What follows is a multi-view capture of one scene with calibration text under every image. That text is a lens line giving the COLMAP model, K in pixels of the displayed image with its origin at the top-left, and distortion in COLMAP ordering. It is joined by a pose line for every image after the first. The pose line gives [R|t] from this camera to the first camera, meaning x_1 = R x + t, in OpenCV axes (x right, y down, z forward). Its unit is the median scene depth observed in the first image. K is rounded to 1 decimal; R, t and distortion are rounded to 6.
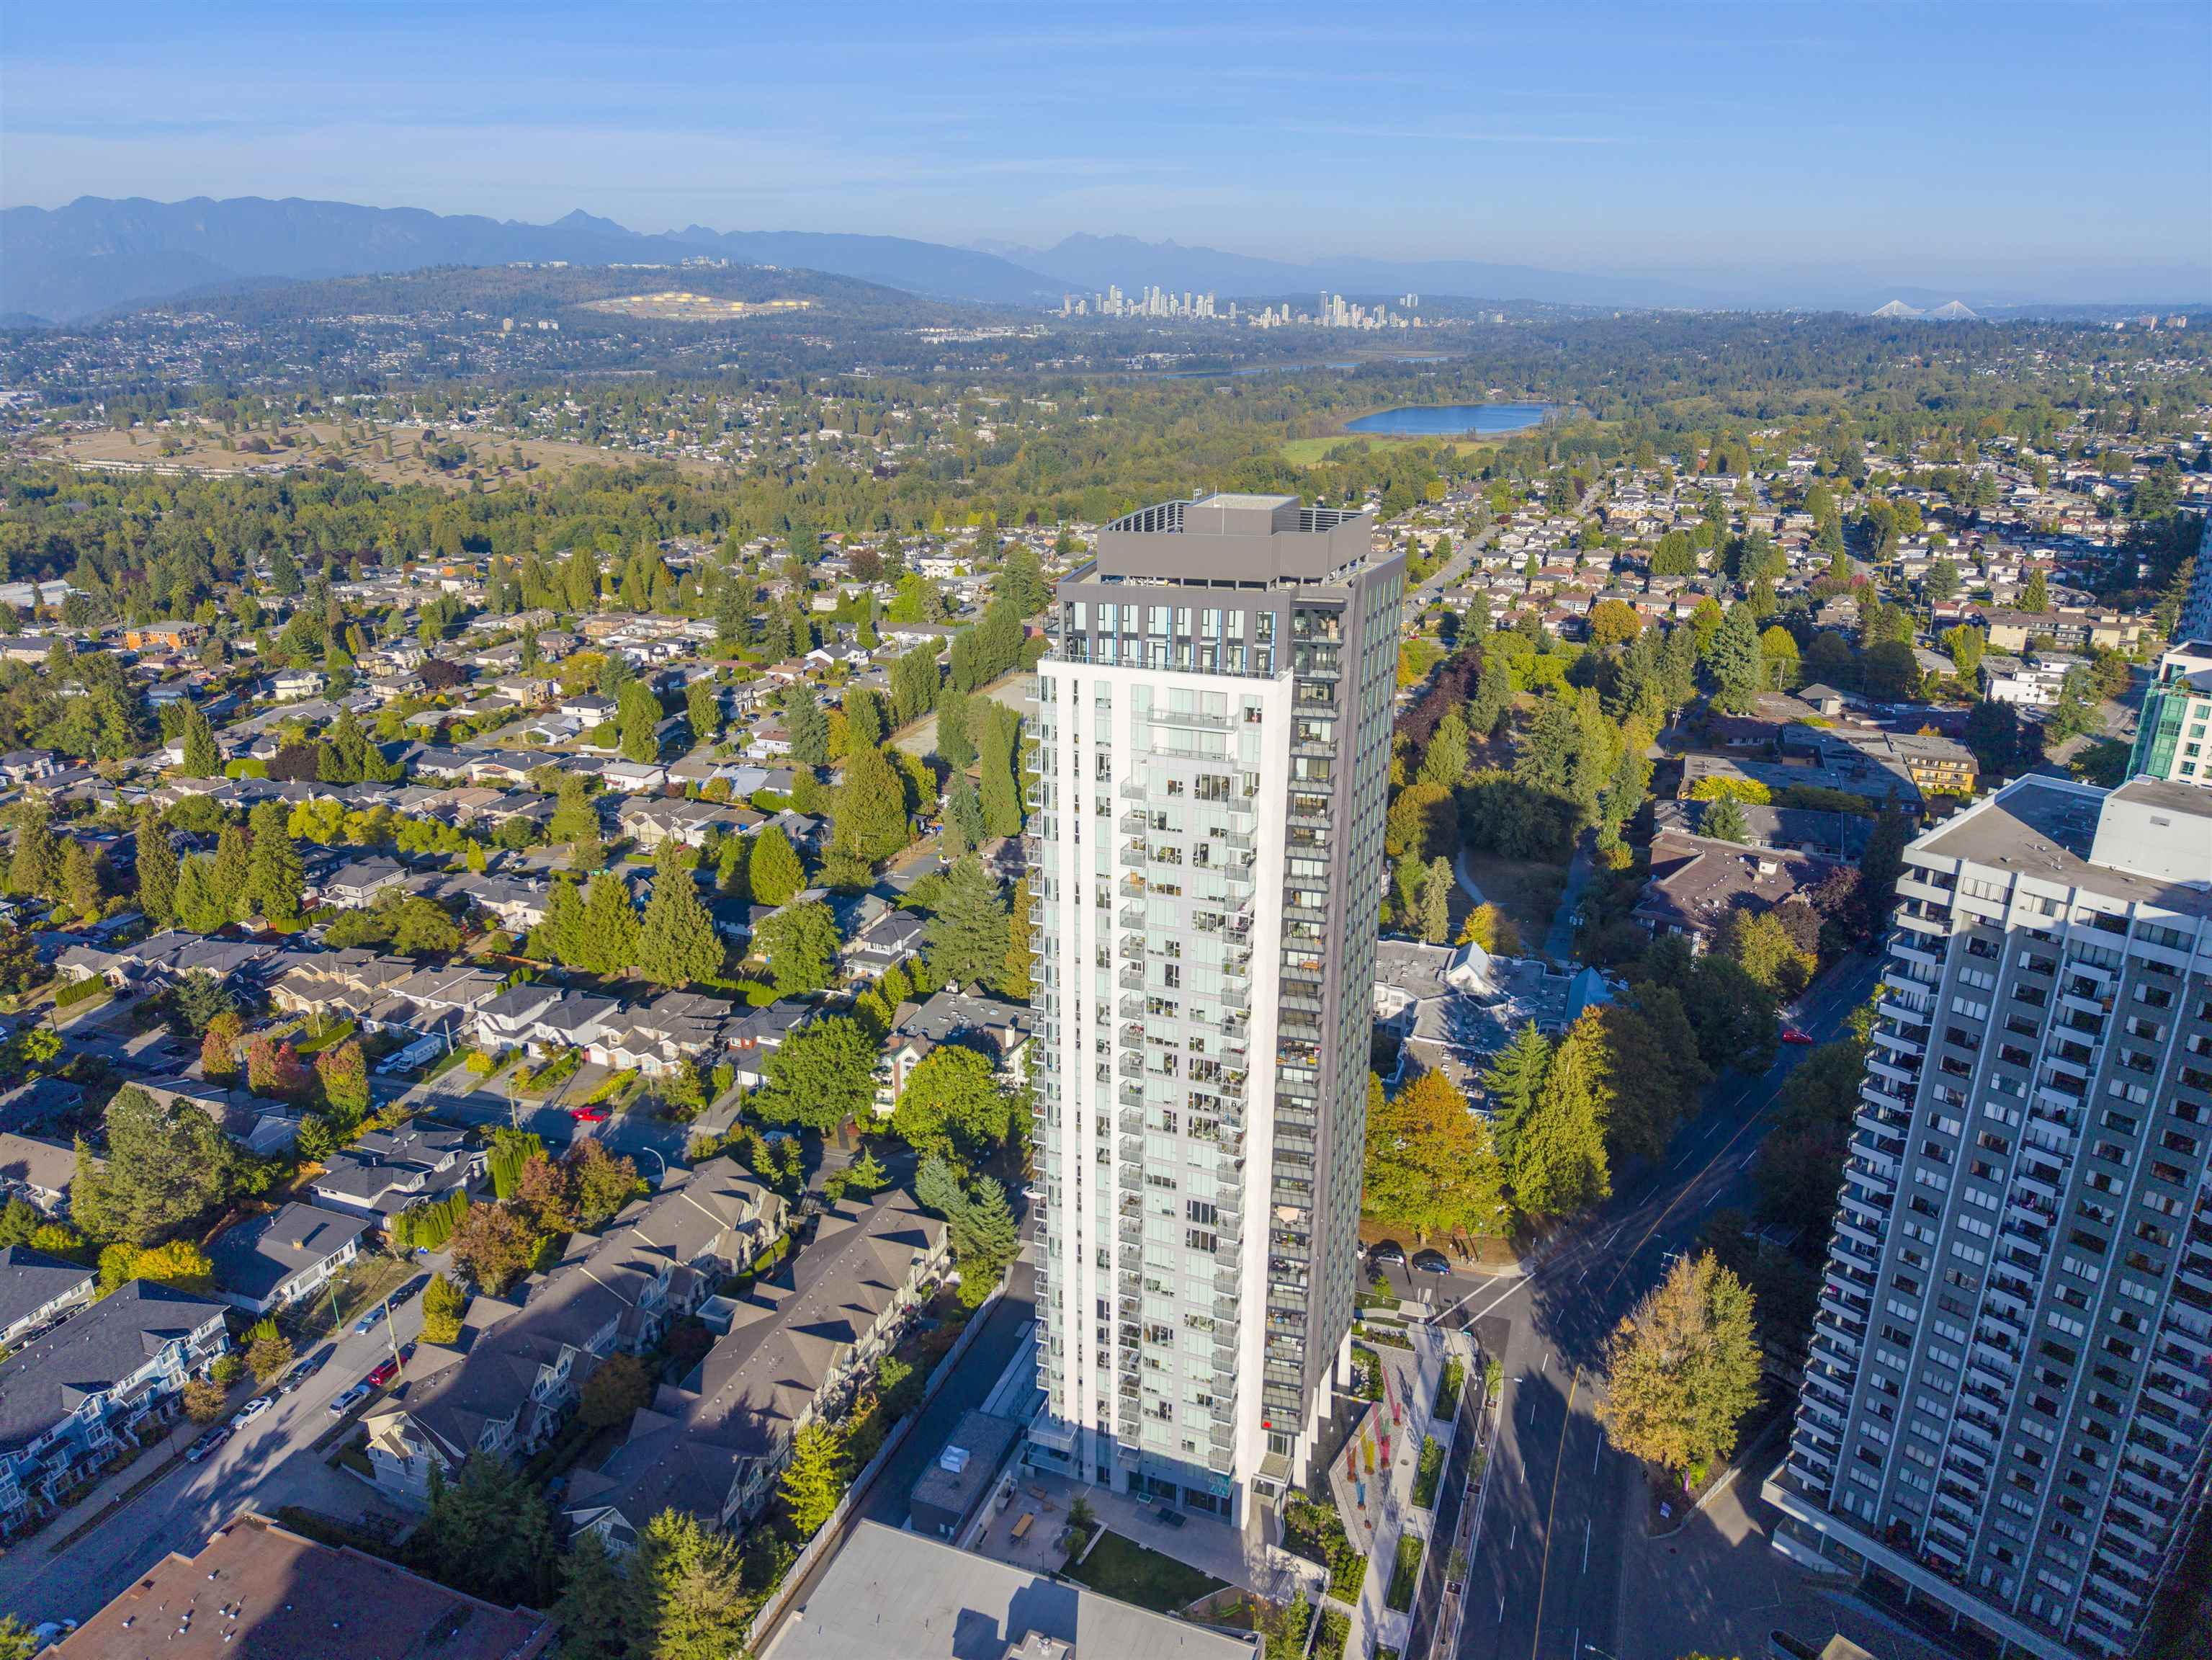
lens RADIAL K [[1486.1, 0, 1095.2], [0, 1486.1, 821.2], [0, 0, 1]] dist [0.007490, -0.005448]
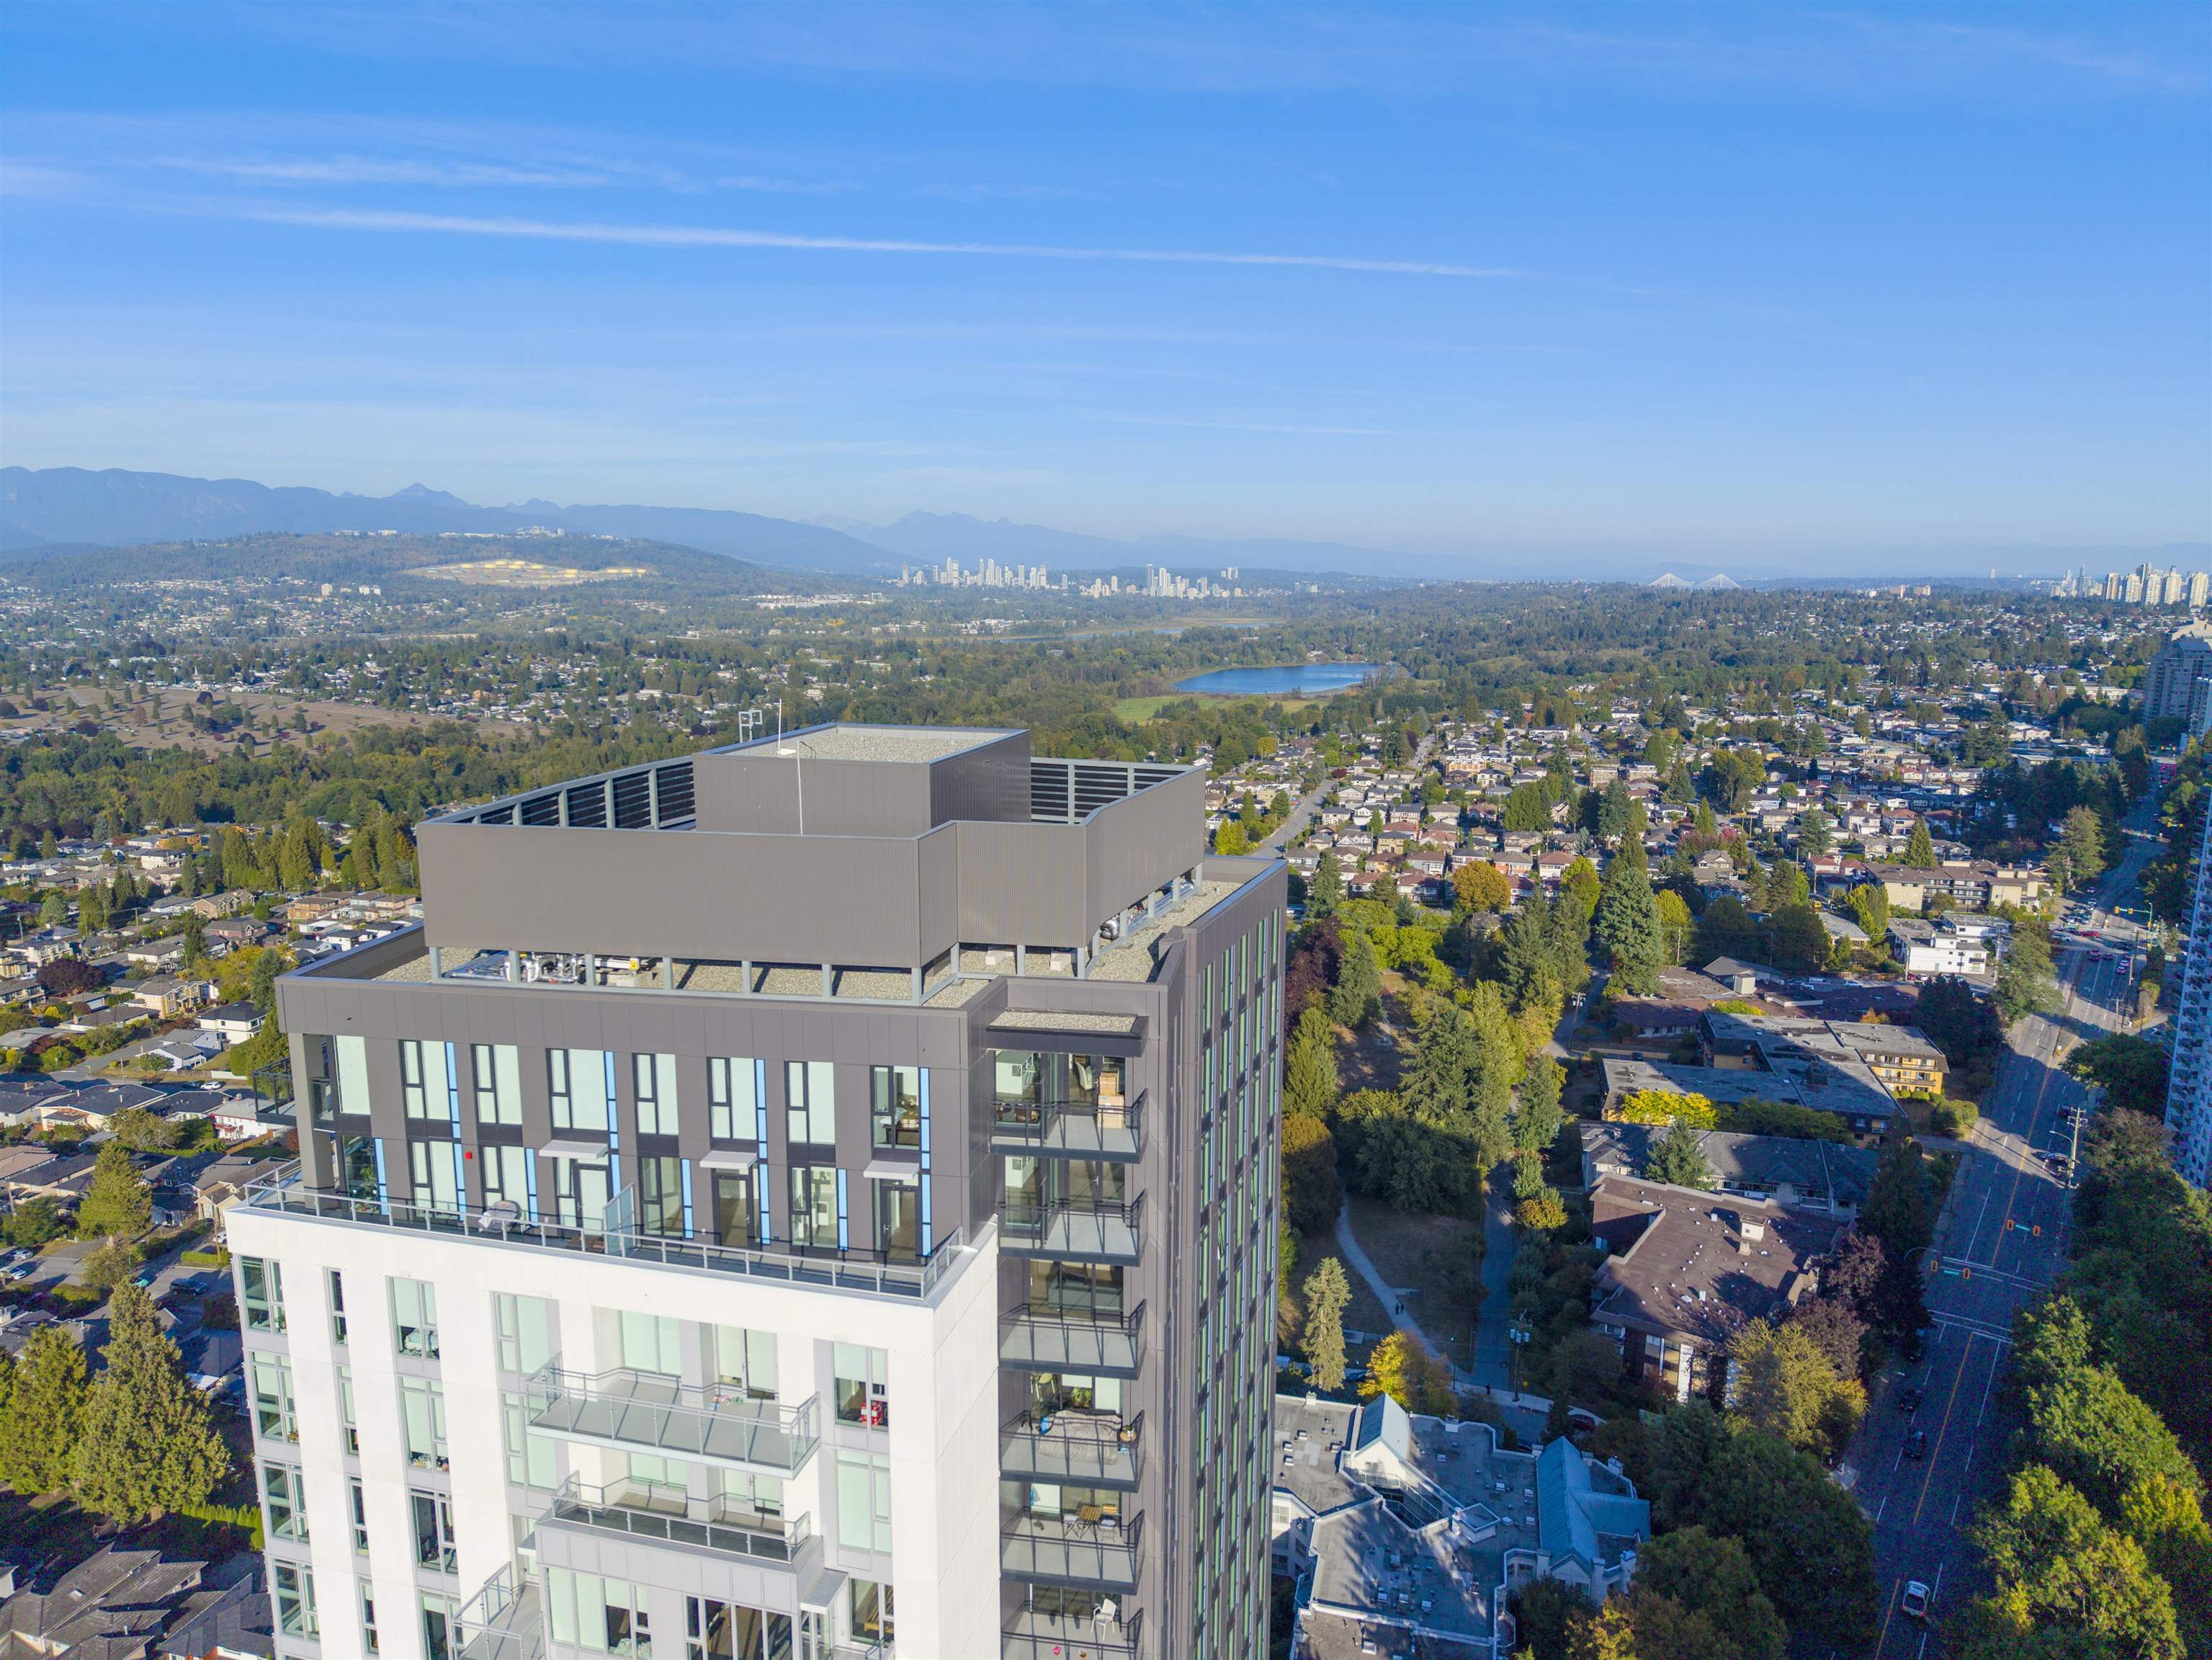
lens RADIAL K [[1486.1, 0, 1095.2], [0, 1486.1, 821.2], [0, 0, 1]] dist [0.007490, -0.005448]
pose [[0.994201, -0.013828, 0.106642, 0.020251], [0.031705, 0.985309, -0.167814, -0.022566], [-0.102754, 0.170222, 0.980034, 0.110357]]
